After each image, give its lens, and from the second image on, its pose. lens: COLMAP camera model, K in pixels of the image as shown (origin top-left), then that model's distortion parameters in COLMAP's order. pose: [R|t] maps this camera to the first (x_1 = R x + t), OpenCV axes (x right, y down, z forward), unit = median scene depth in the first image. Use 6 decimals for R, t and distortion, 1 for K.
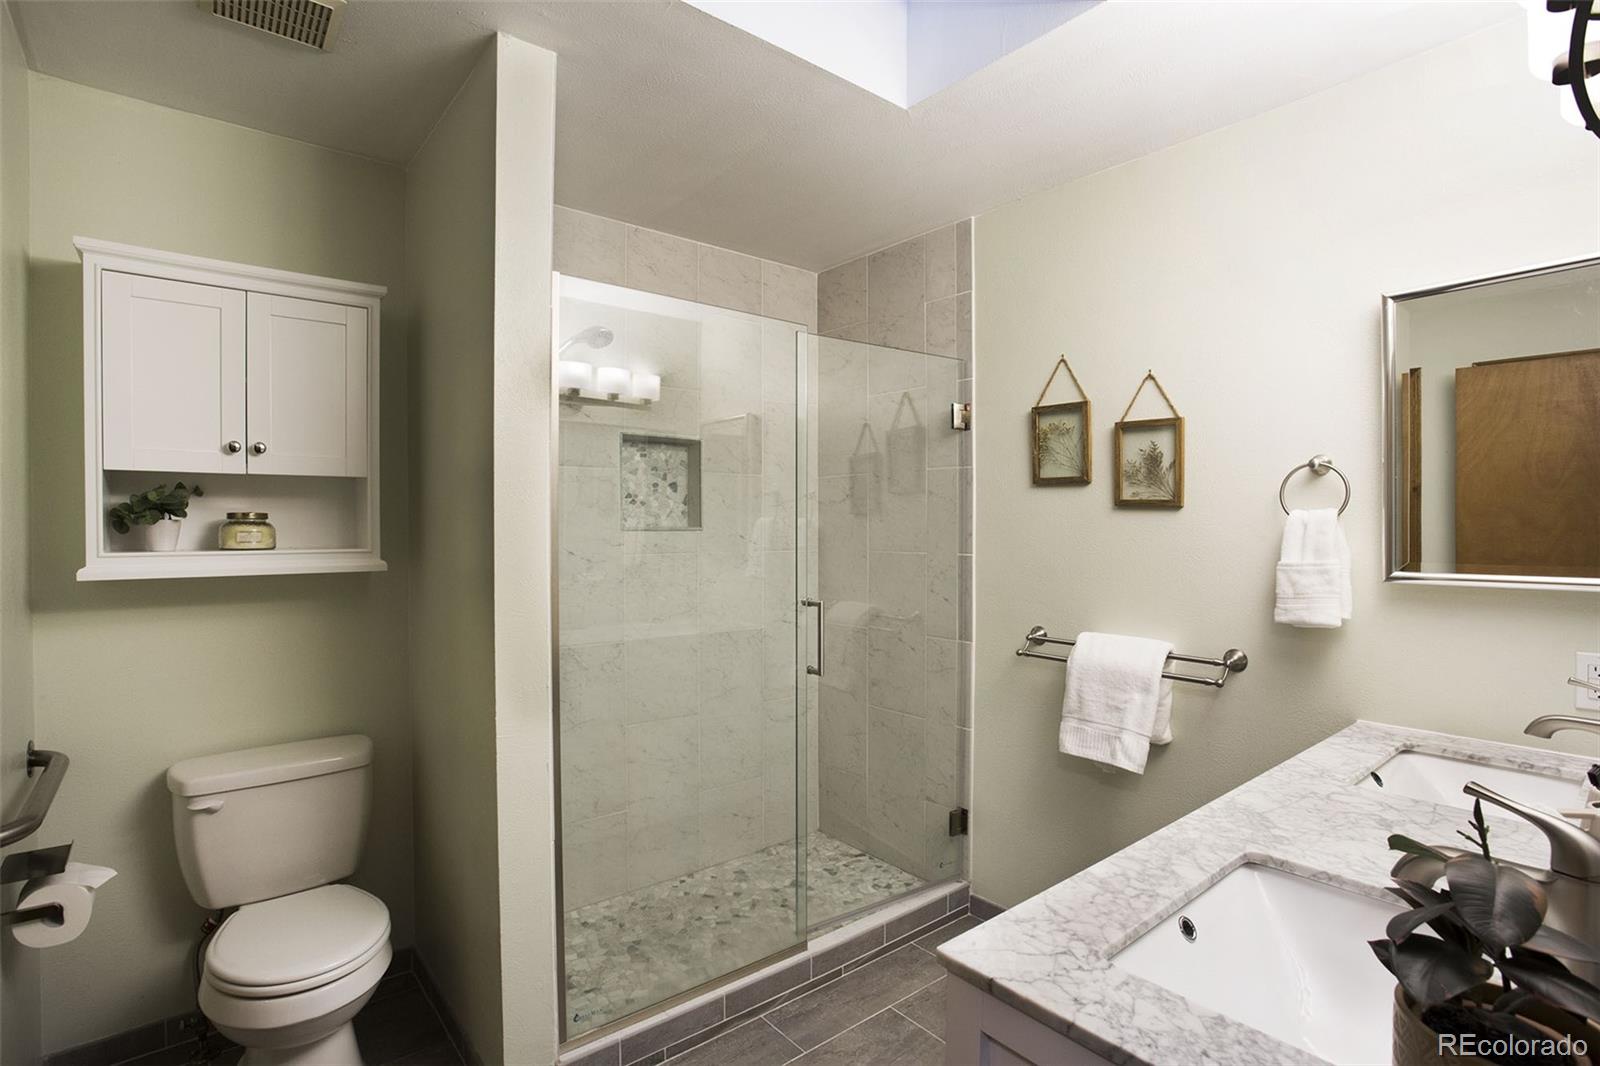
lens RADIAL K [[780.0, 0, 810.5], [0, 780.0, 531.8], [0, 0, 1]] dist [-0.052784, 0.020699]
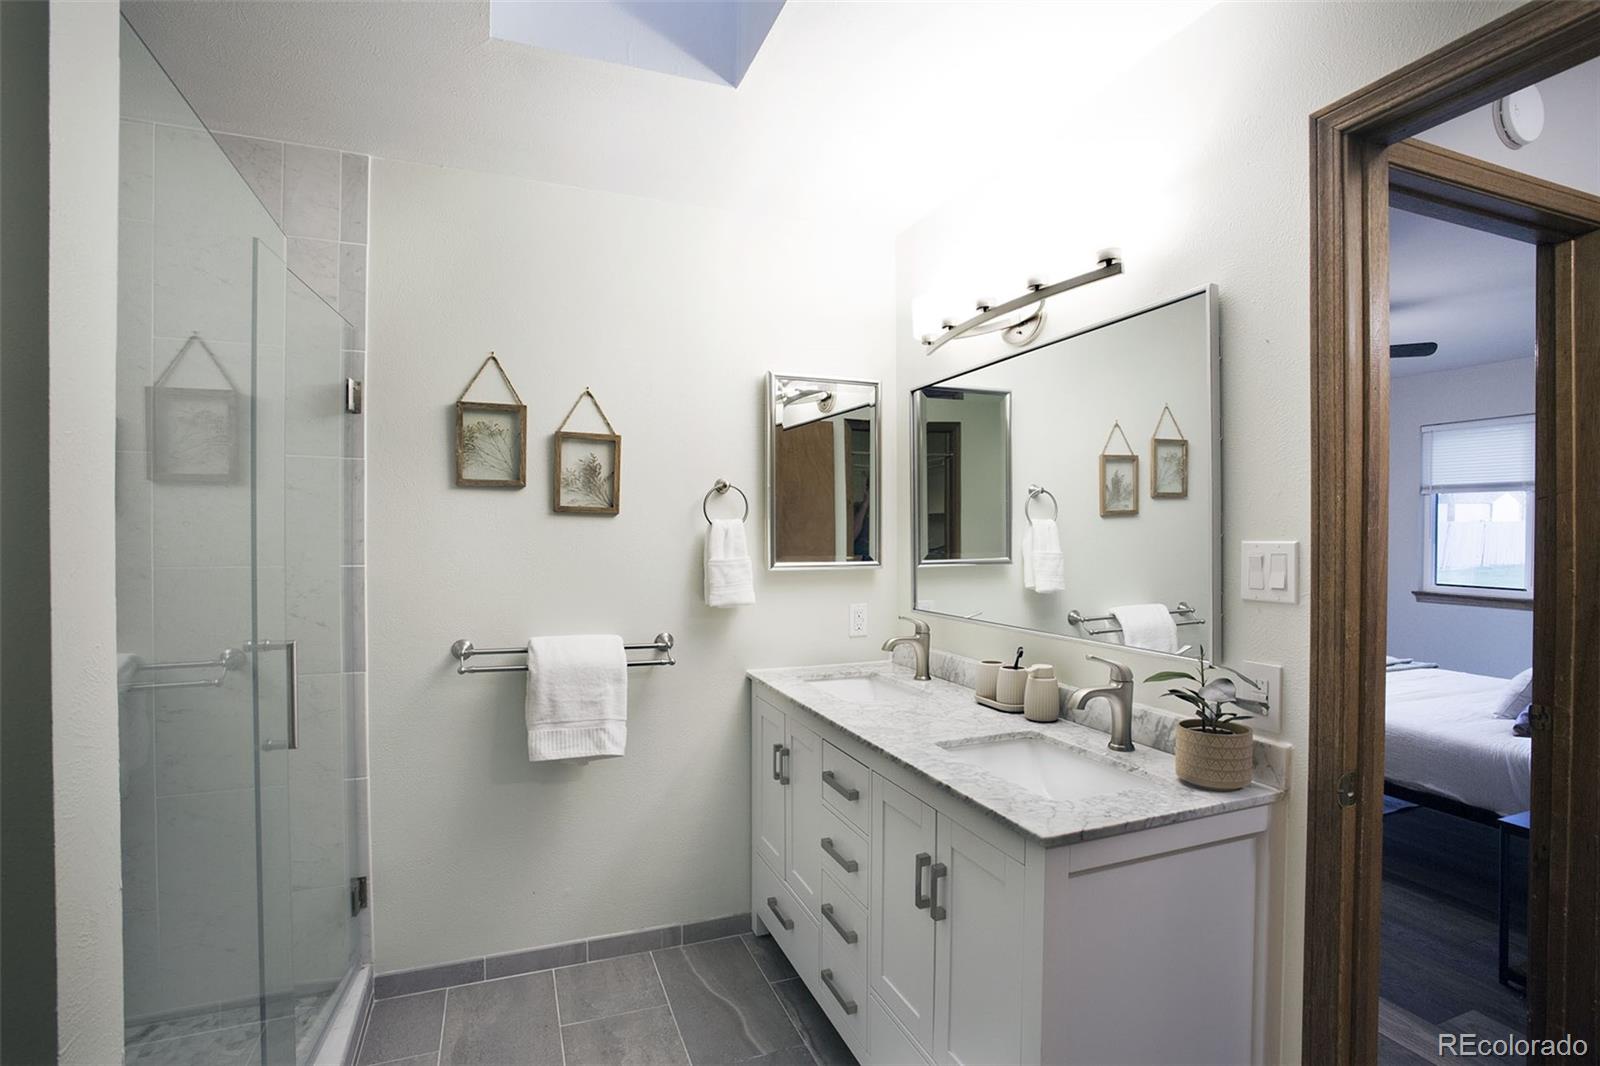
lens RADIAL K [[780.0, 0, 807.5], [0, 780.0, 529.3], [0, 0, 1]] dist [-0.052784, 0.020699]
pose [[0.322858, -0.000614, 0.946447, -0.487087], [0.002357, 0.999997, -0.000155, -0.009079], [-0.946445, 0.002281, 0.322858, 0.350649]]
